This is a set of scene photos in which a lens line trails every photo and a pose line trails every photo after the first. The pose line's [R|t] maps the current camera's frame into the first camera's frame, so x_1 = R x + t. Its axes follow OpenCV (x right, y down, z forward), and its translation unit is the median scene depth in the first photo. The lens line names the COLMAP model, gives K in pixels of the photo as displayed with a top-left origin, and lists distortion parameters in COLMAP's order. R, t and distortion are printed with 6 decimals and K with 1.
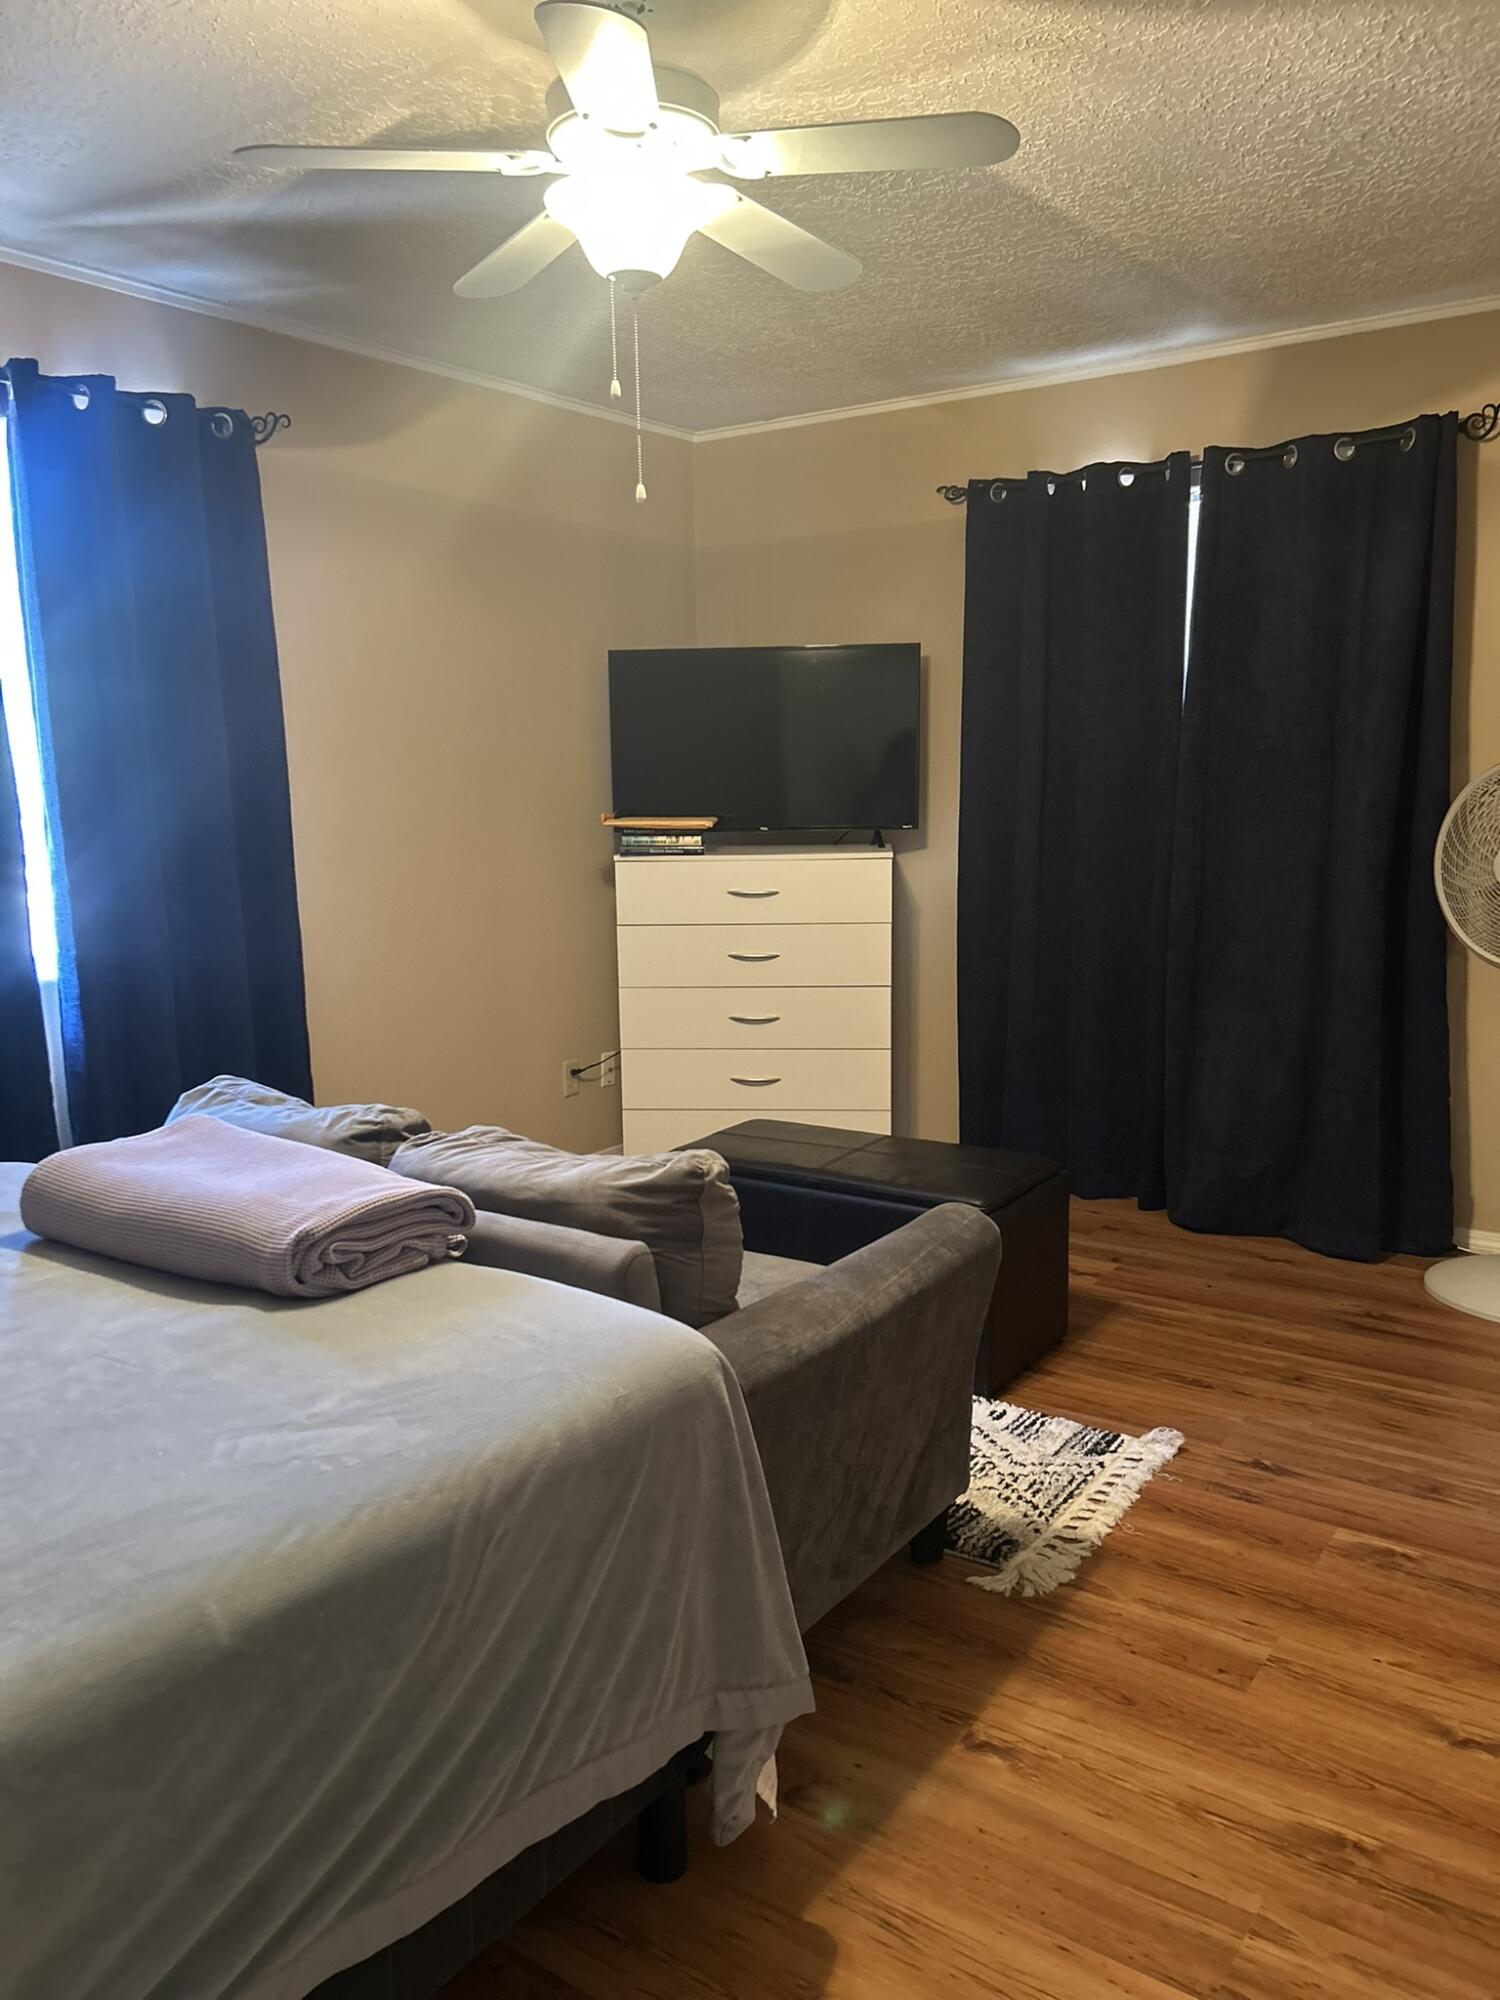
lens RADIAL K [[1494.2, 0, 747.9], [0, 1494.2, 1000.6], [0, 0, 1]] dist [0.036824, -0.038894]
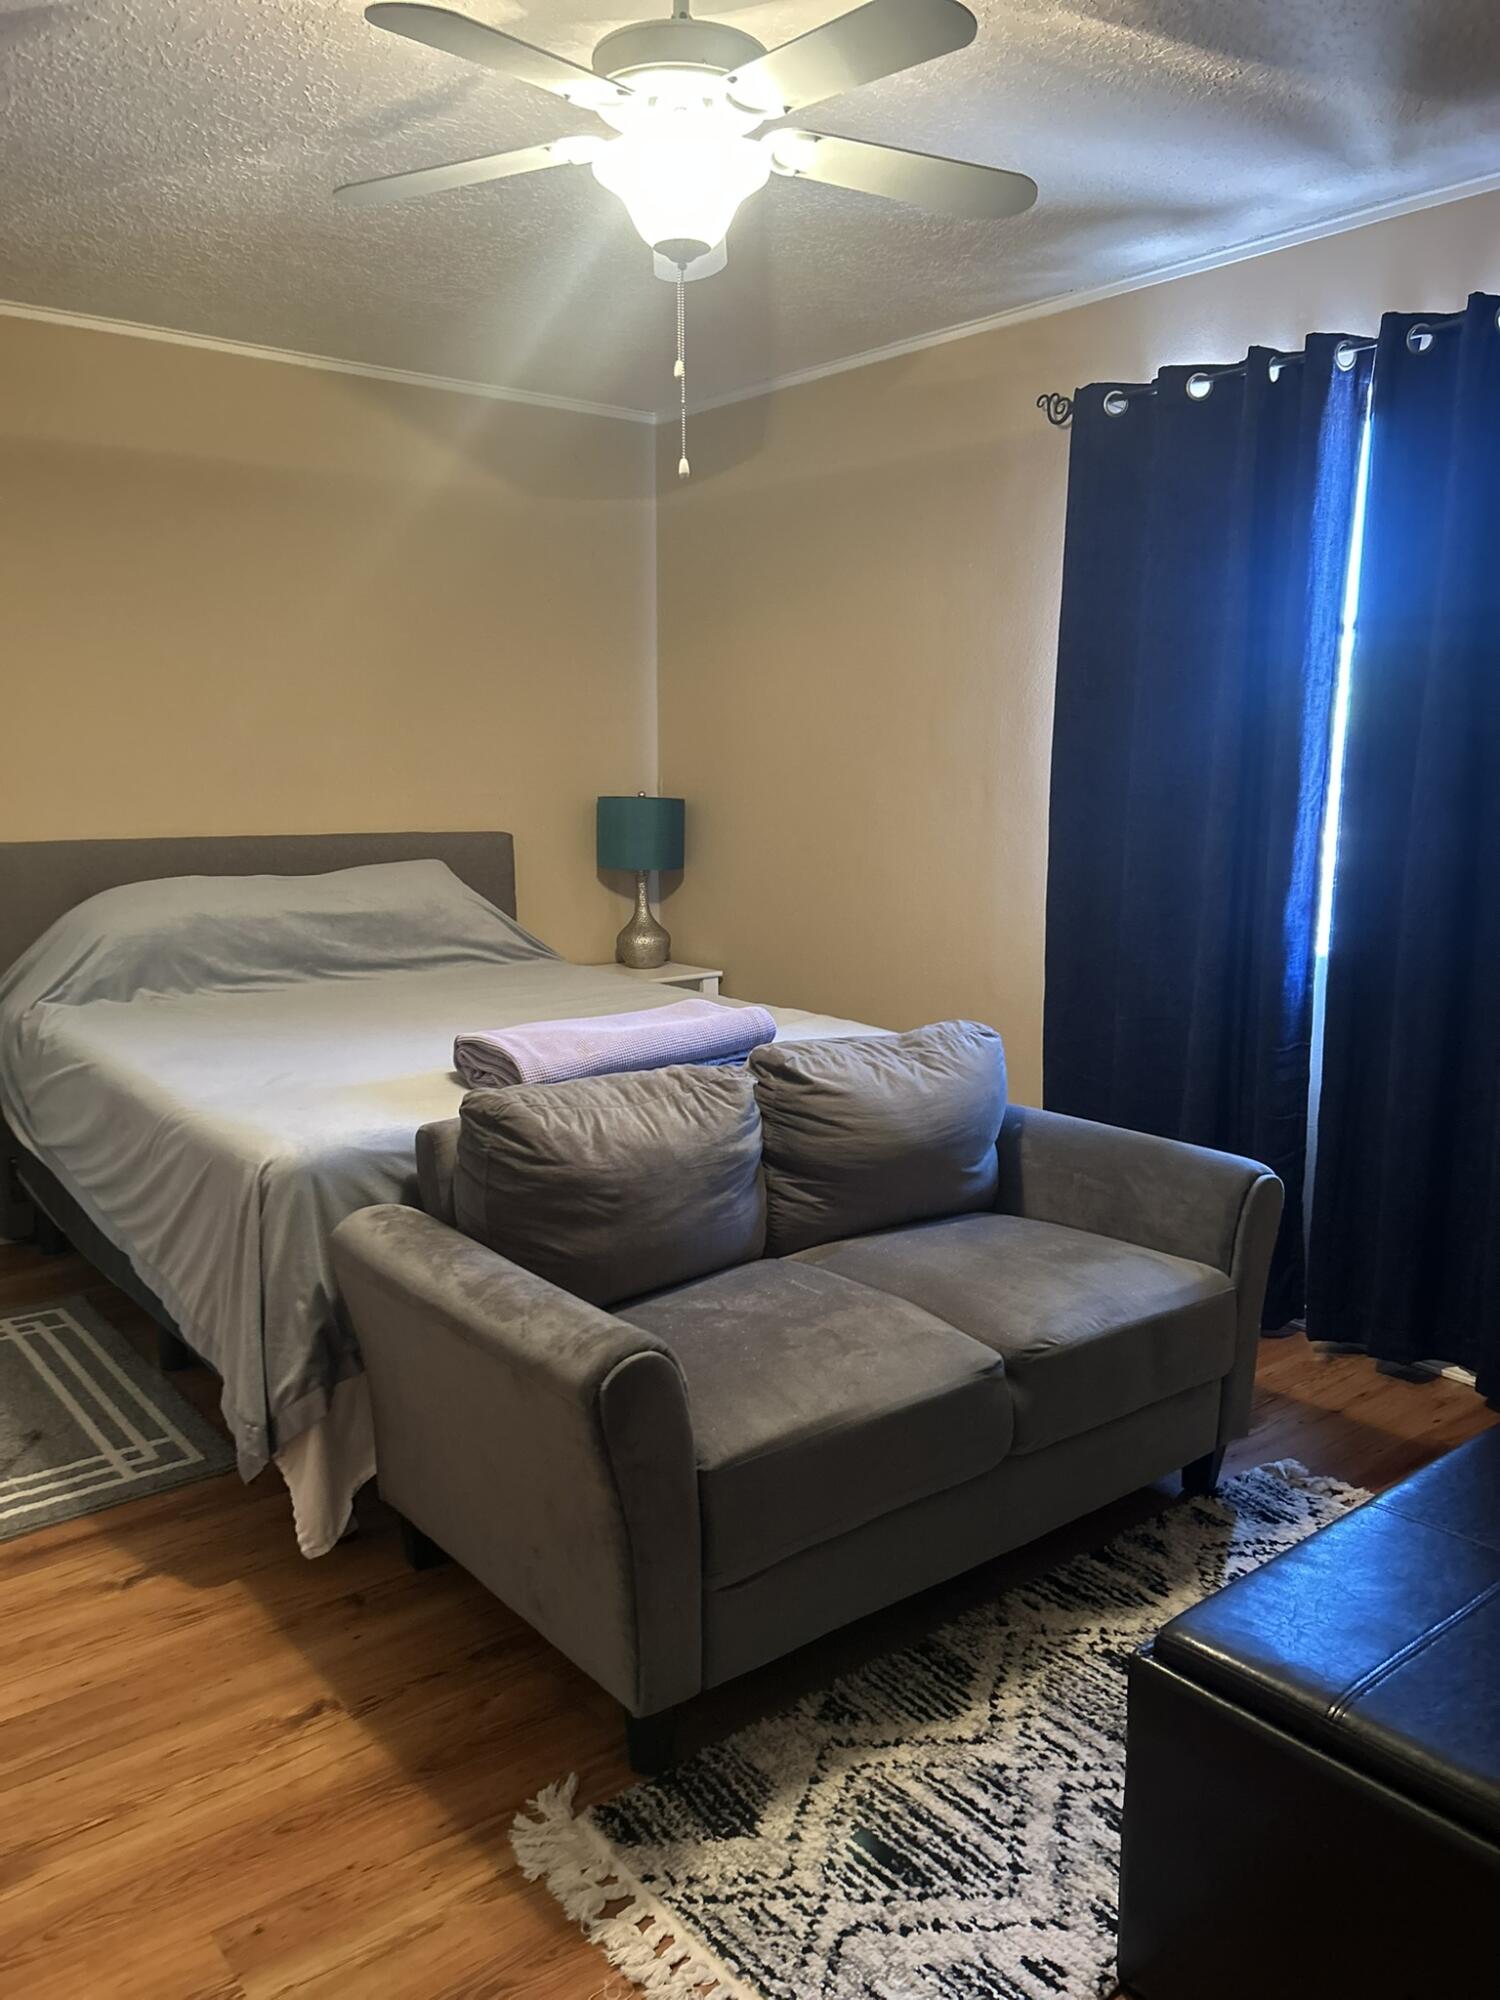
lens RADIAL K [[1494.2, 0, 747.7], [0, 1494.2, 1002.0], [0, 0, 1]] dist [0.036824, -0.038894]
pose [[-0.278148, 0.175141, -0.944436, 0.894375], [-0.138759, 0.965596, 0.219931, -0.223303], [0.950463, 0.192222, -0.244276, 1.337342]]
